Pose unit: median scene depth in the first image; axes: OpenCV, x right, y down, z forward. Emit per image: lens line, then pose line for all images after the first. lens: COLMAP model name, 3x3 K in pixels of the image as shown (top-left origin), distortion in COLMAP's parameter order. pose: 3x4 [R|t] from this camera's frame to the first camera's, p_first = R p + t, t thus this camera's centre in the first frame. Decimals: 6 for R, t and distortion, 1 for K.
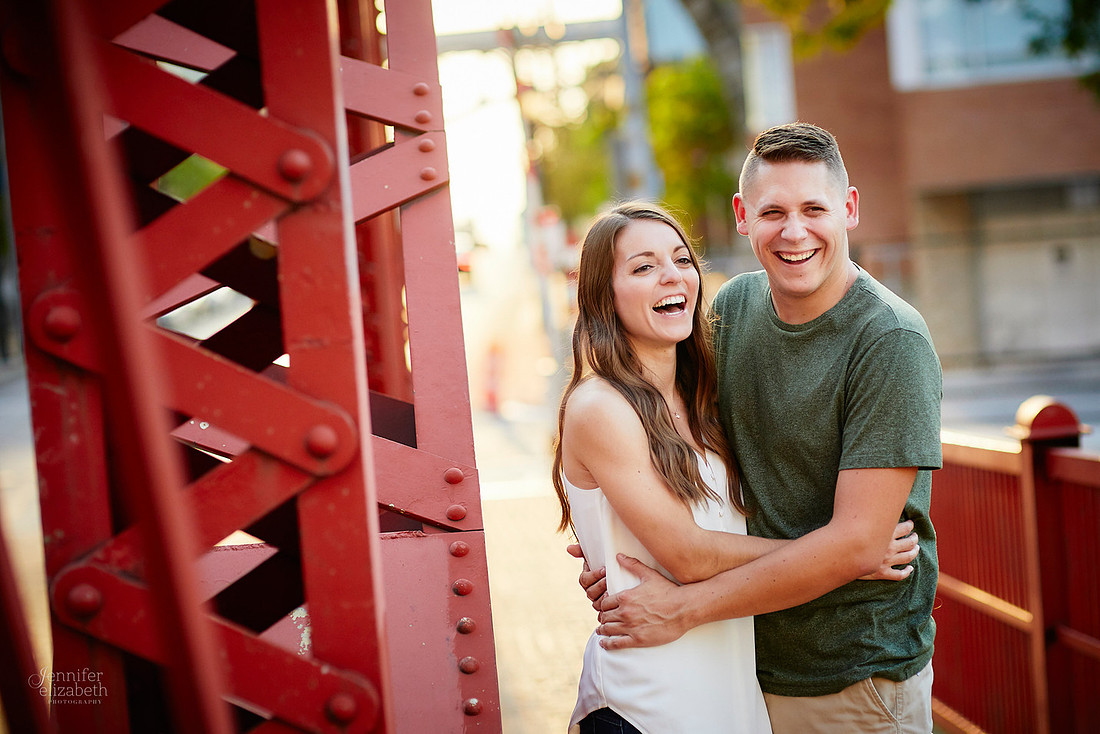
lens RADIAL K [[2823.7, 0, 551.6], [0, 2823.7, 364.7], [0, 0, 1]] dist [-0.030593, 0.000000]
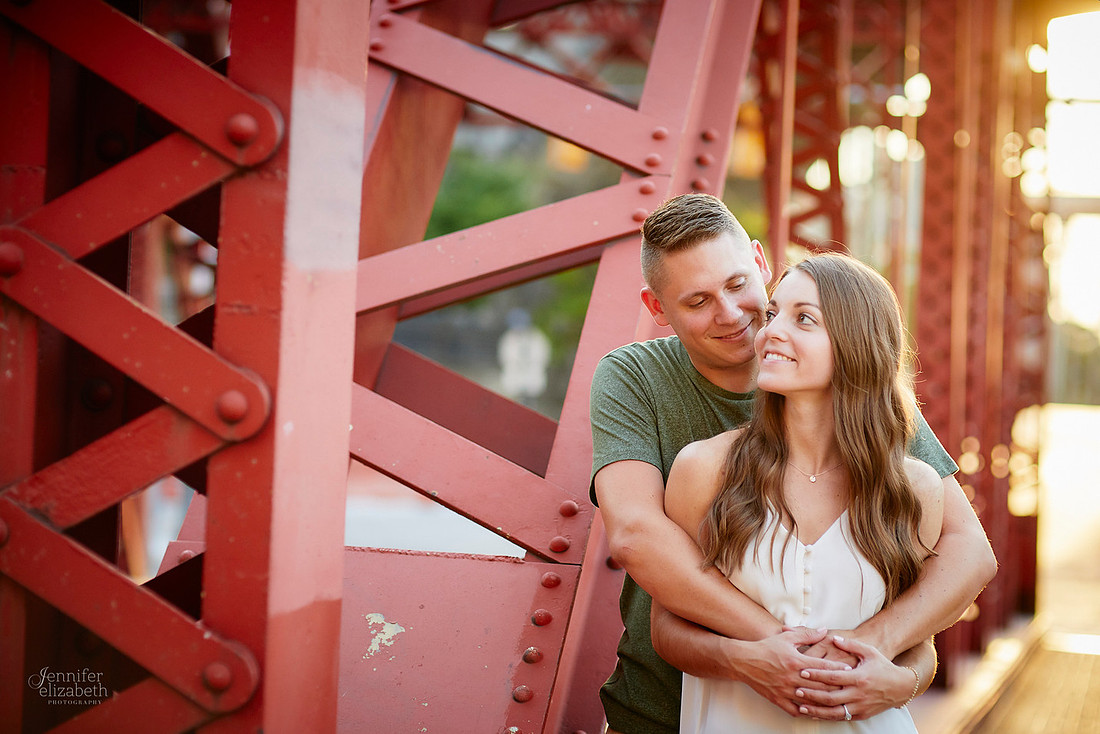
lens RADIAL K [[2823.7, 0, 549.6], [0, 2823.7, 369.4], [0, 0, 1]] dist [-0.030593, 0.000000]
pose [[0.966941, 0.125007, -0.222255, 0.245125], [-0.133873, 0.990677, -0.025222, 0.024285], [0.217031, 0.054142, 0.974662, 0.052112]]
